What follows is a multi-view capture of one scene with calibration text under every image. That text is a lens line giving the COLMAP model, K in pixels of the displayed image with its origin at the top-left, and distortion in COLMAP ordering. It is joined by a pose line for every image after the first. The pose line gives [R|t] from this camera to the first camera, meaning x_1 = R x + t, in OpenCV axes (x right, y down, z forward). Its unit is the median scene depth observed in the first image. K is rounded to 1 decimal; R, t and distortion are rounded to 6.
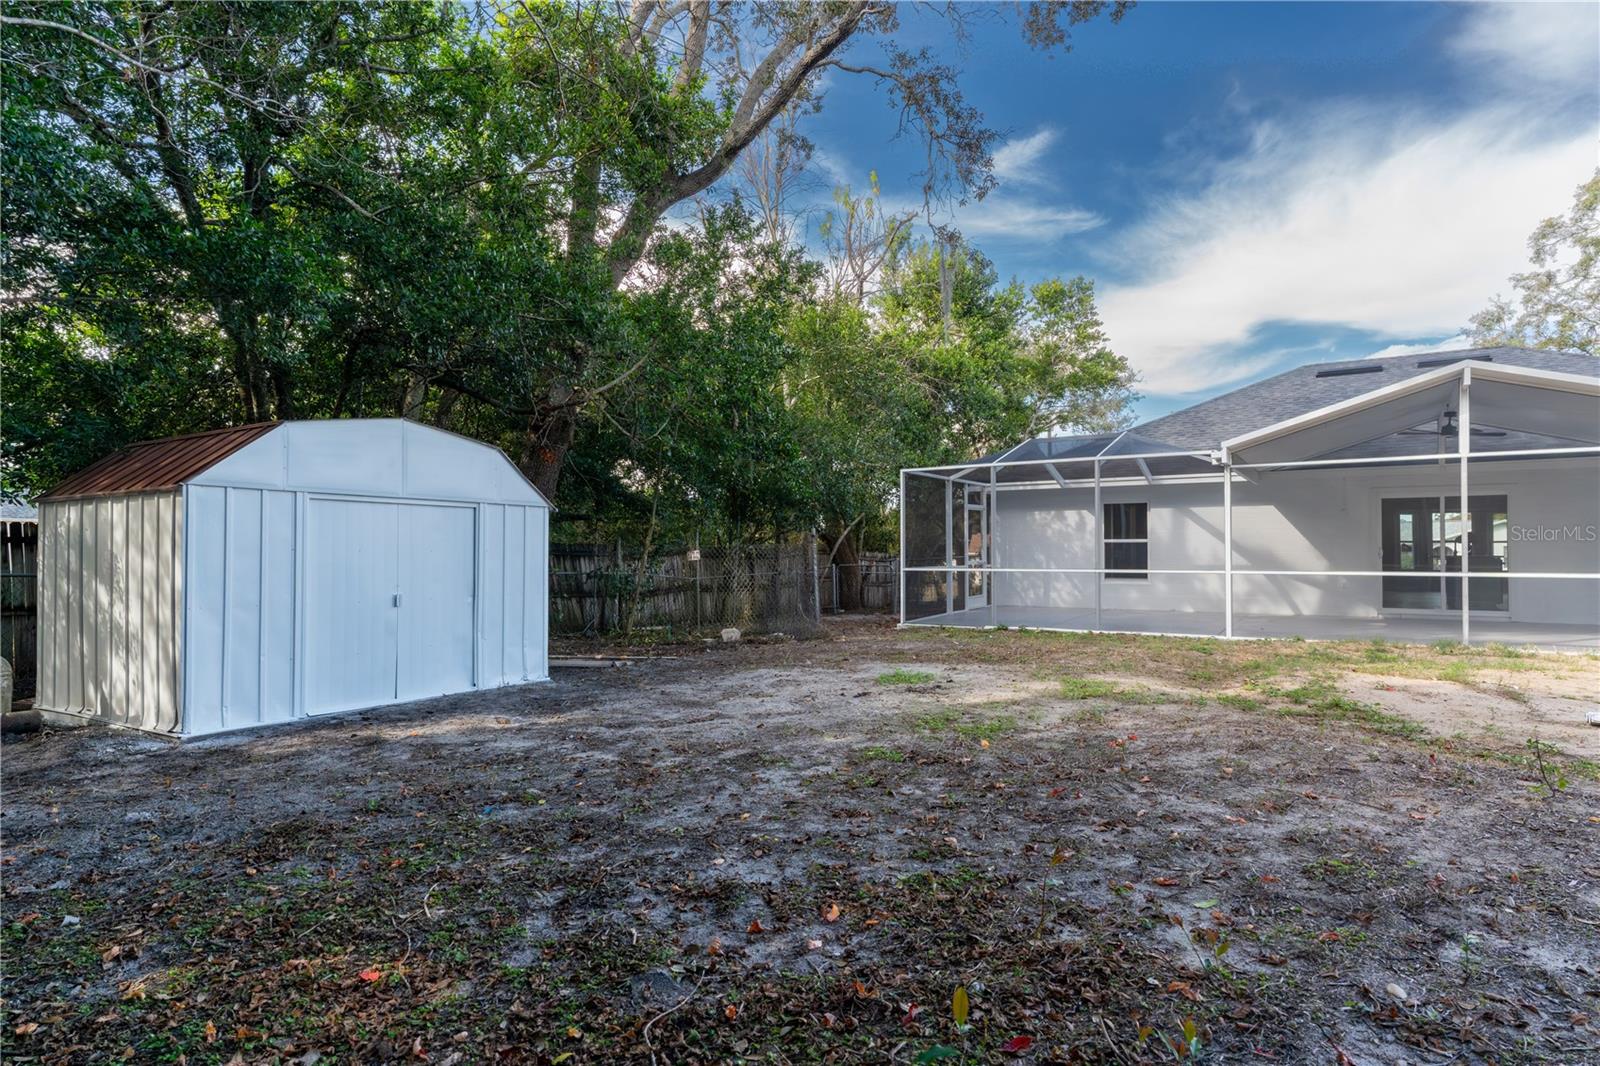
lens RADIAL K [[898.7, 0, 801.3], [0, 898.7, 536.3], [0, 0, 1]] dist [-0.030382, -0.000358]
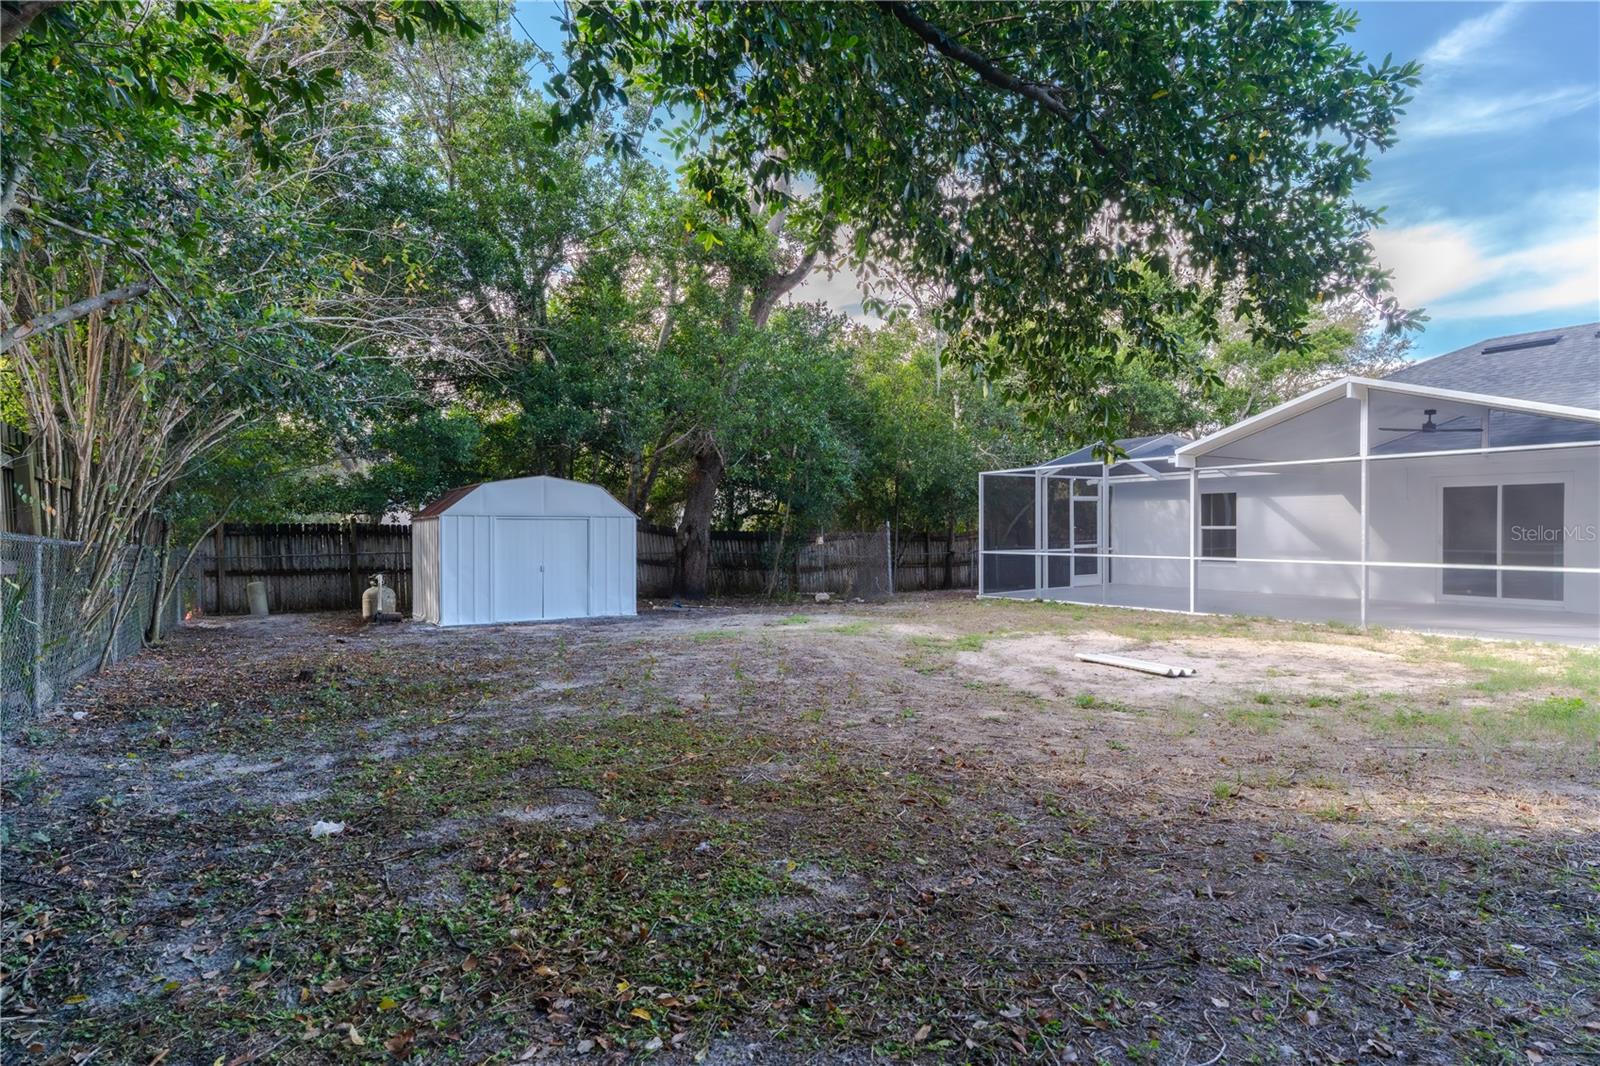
lens RADIAL K [[947.4, 0, 799.1], [0, 947.4, 534.8], [0, 0, 1]] dist [0.005016, 0.002469]
pose [[0.898442, 0.001317, -0.439091, 0.427787], [0.010821, 0.999625, 0.025141, -0.021749], [0.438960, -0.027339, 0.898091, -0.276709]]
